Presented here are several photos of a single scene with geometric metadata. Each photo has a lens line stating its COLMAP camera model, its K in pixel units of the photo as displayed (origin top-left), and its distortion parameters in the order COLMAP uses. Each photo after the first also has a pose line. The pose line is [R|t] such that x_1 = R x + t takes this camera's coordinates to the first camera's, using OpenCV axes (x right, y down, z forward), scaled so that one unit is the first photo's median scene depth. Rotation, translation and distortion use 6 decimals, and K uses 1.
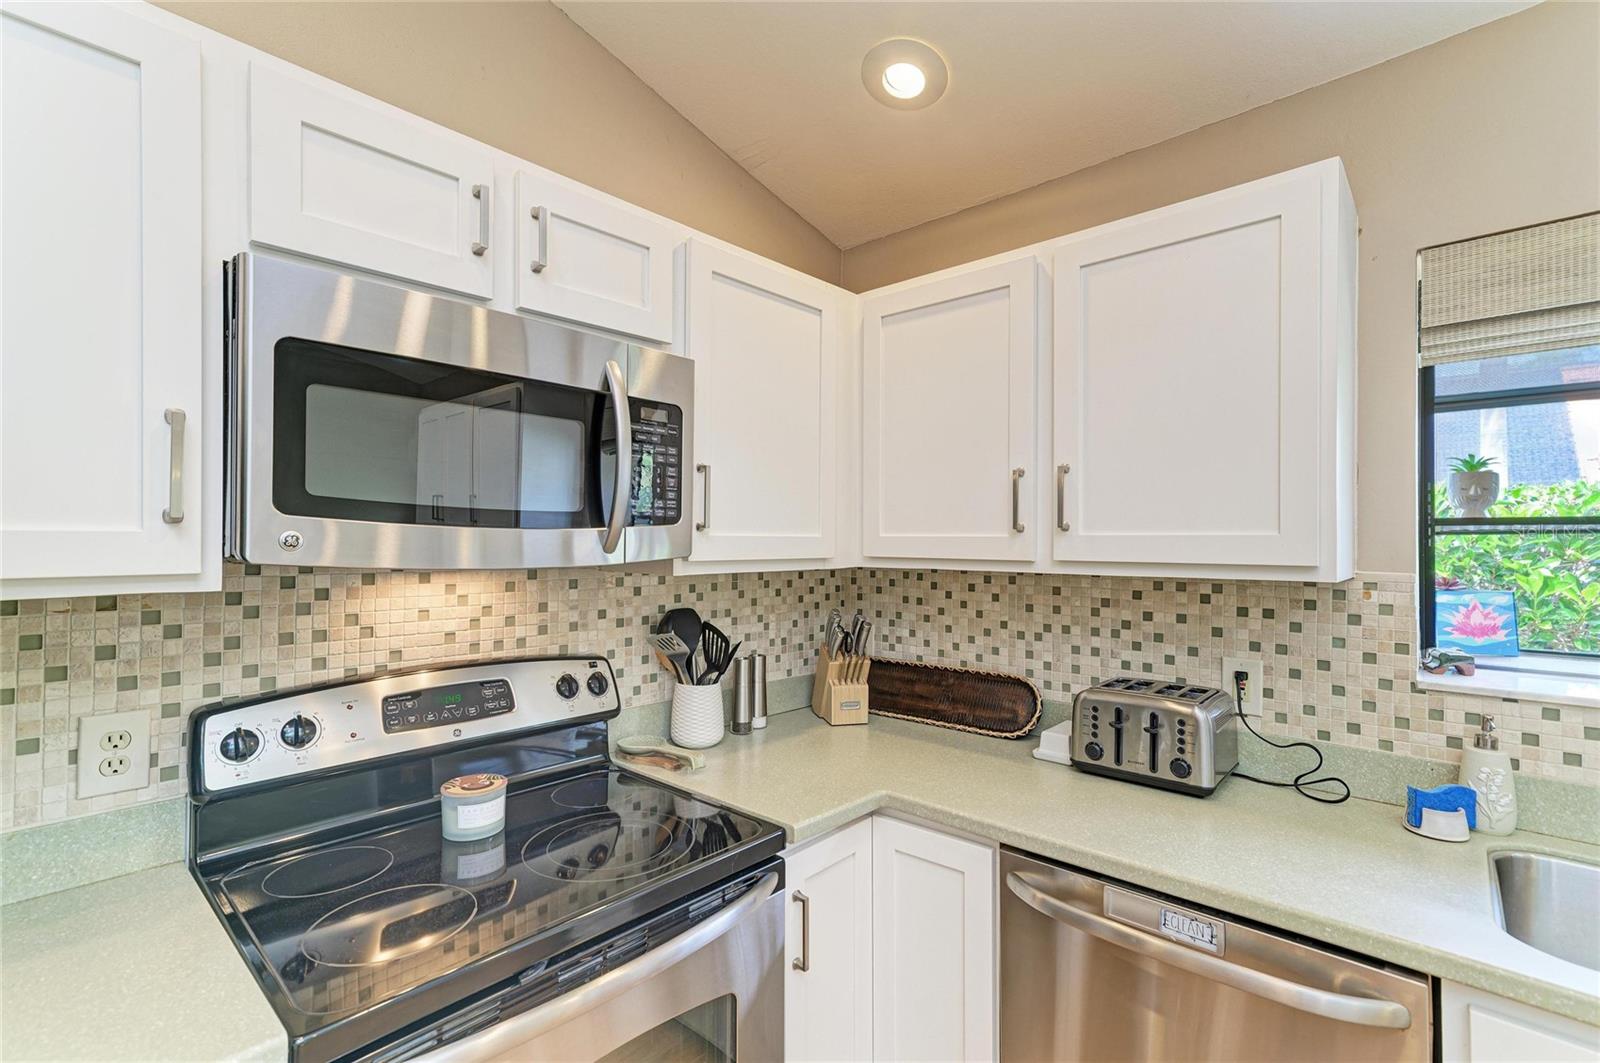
lens RADIAL K [[716.9, 0, 806.1], [0, 716.9, 537.9], [0, 0, 1]] dist [-0.001672, 0.008669]
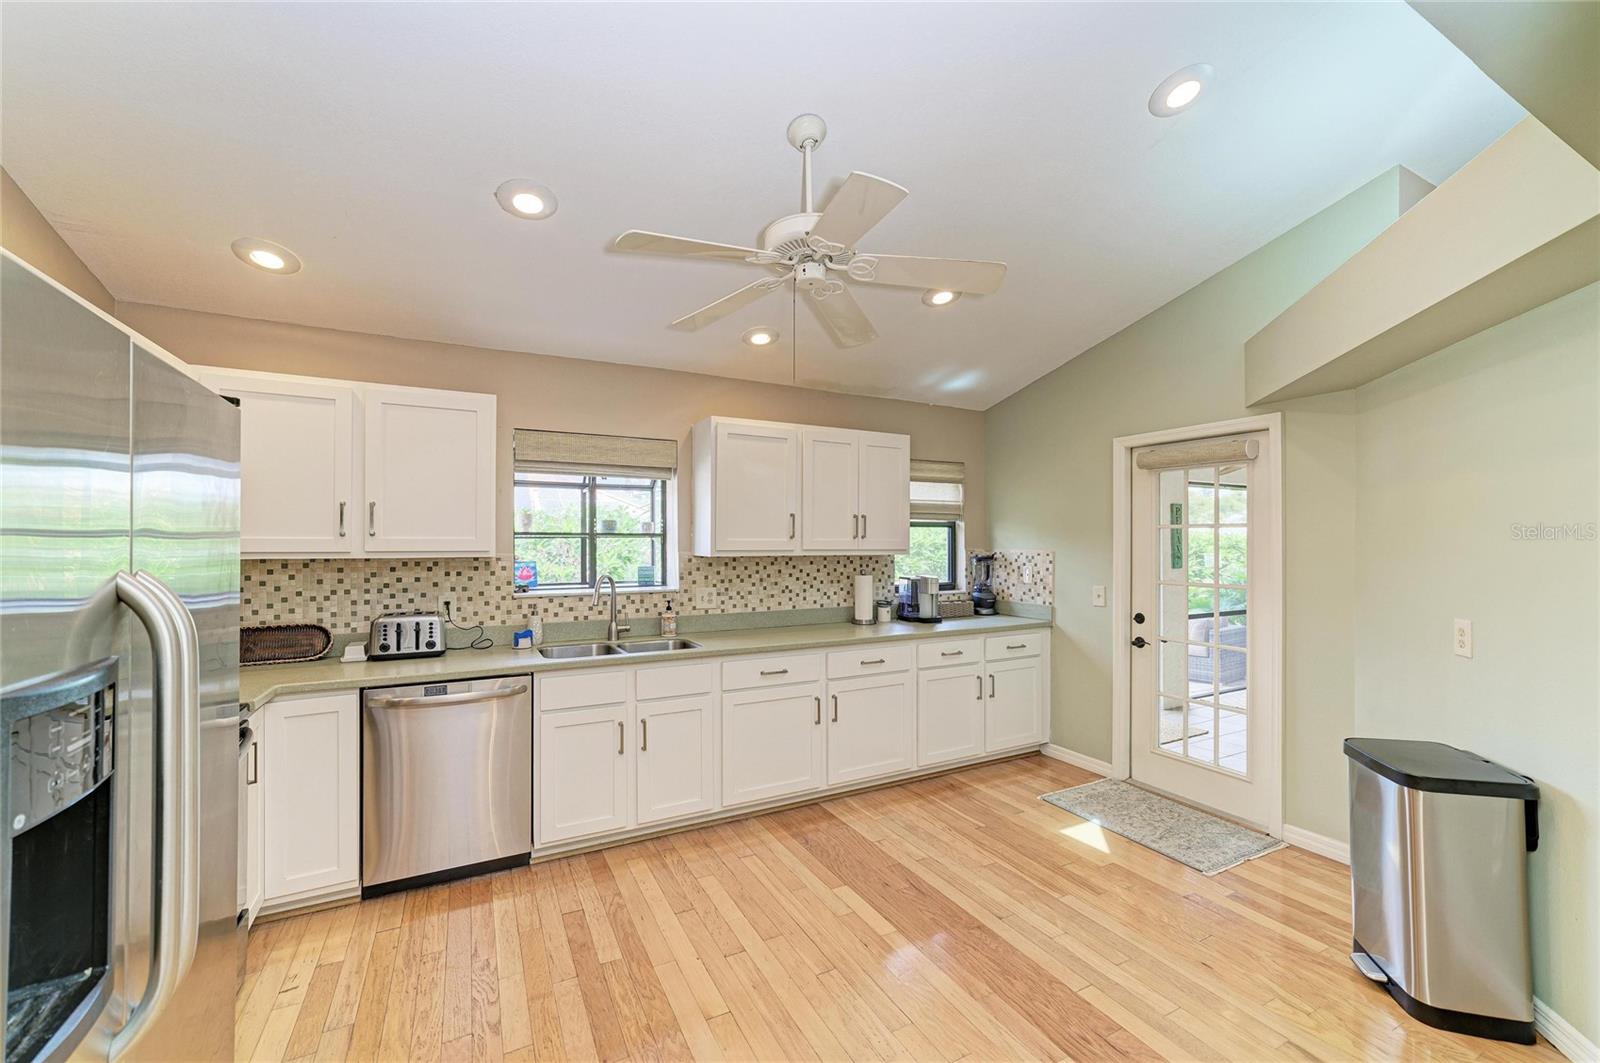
lens RADIAL K [[644.4, 0, 798.5], [0, 644.4, 541.3], [0, 0, 1]] dist [-0.000654, 0.006169]
pose [[0.347008, -0.000432, 0.937862, -0.845569], [-0.003887, 0.999991, 0.001899, -0.003187], [-0.937854, -0.004304, 0.347004, -0.666457]]
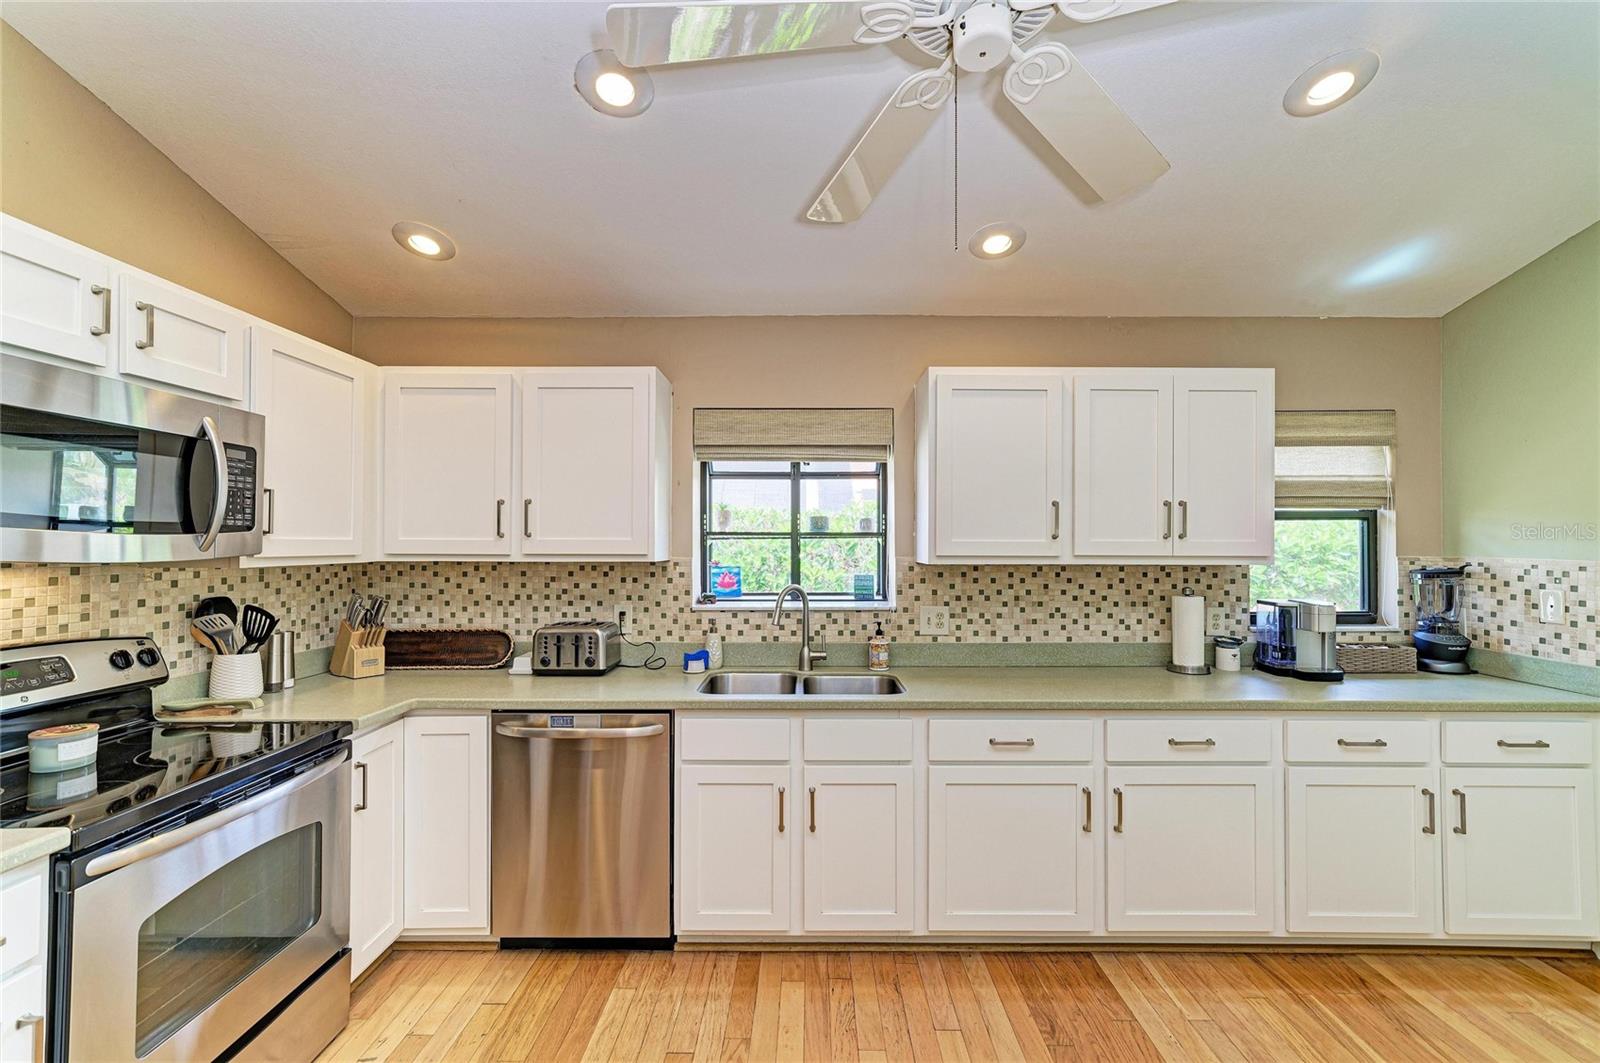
lens RADIAL K [[676.1, 0, 801.6], [0, 676.1, 540.2], [0, 0, 1]] dist [-0.007722, 0.009098]
pose [[0.744805, 0.002103, 0.667279, -0.232335], [-0.002843, 0.999996, 0.000021, -0.003643], [-0.667276, -0.001913, 0.744808, -0.642771]]
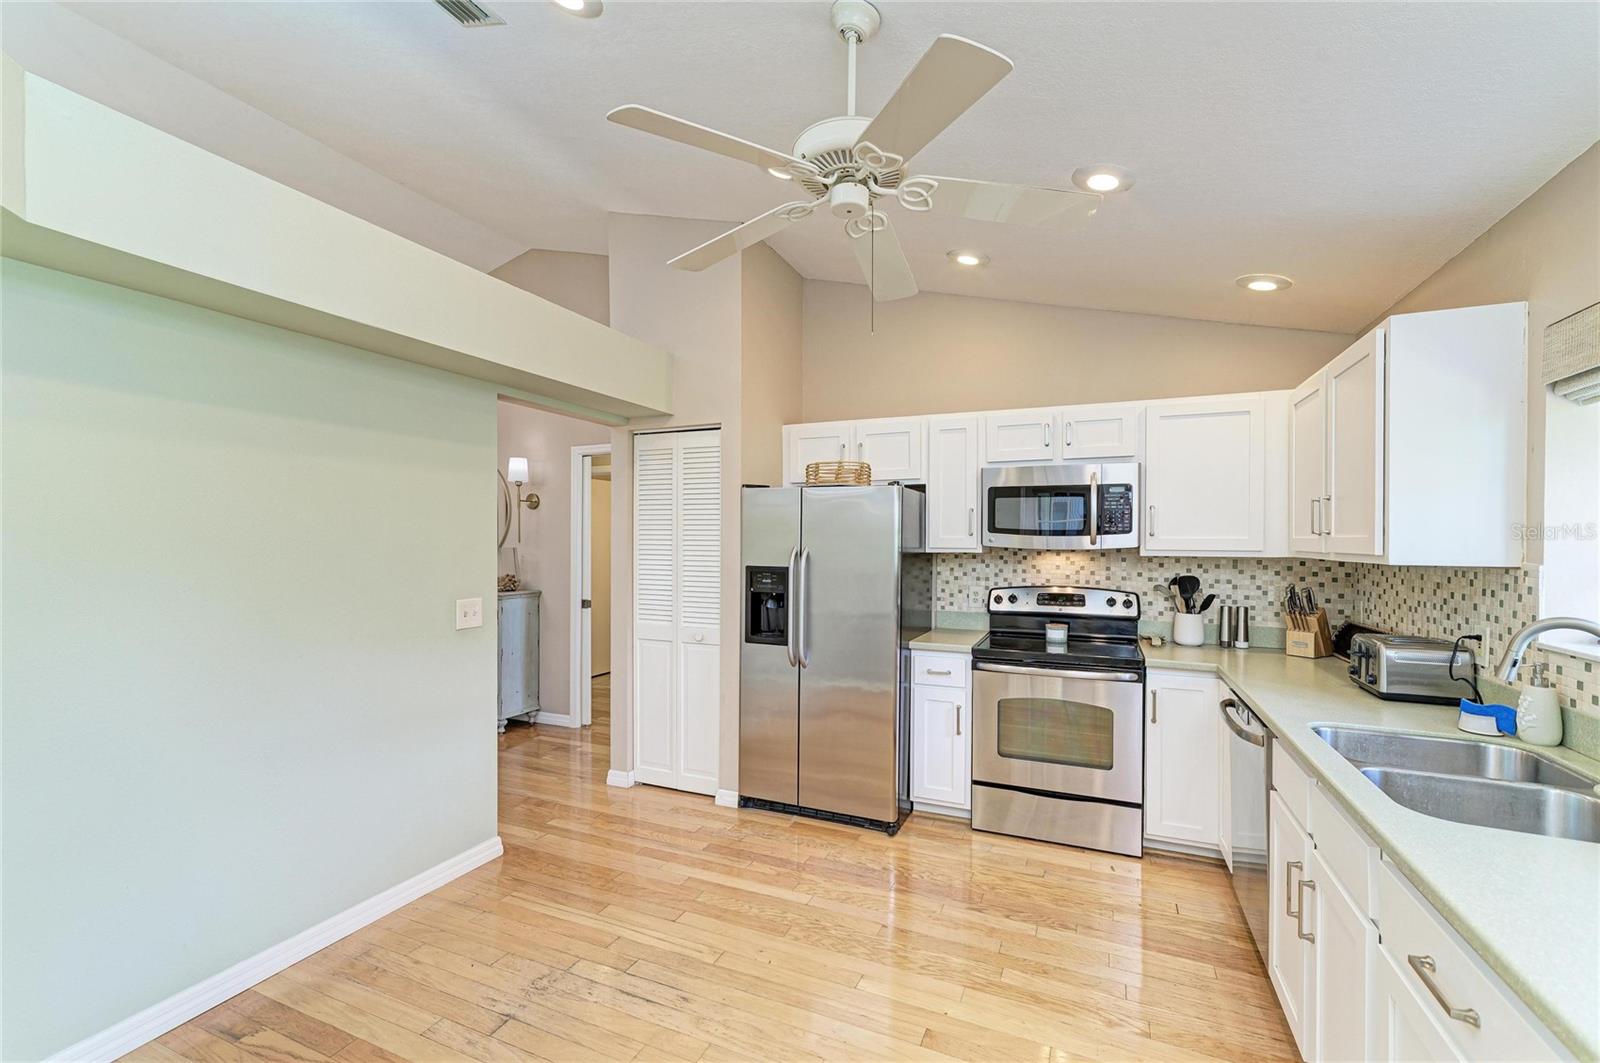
lens RADIAL K [[676.1, 0, 801.6], [0, 676.1, 540.2], [0, 0, 1]] dist [-0.007722, 0.009098]
pose [[0.311759, 0.000107, -0.950161, 1.428840], [0.000007, 1.000000, 0.000114, 0.002774], [0.950161, -0.000042, 0.311759, -0.648320]]
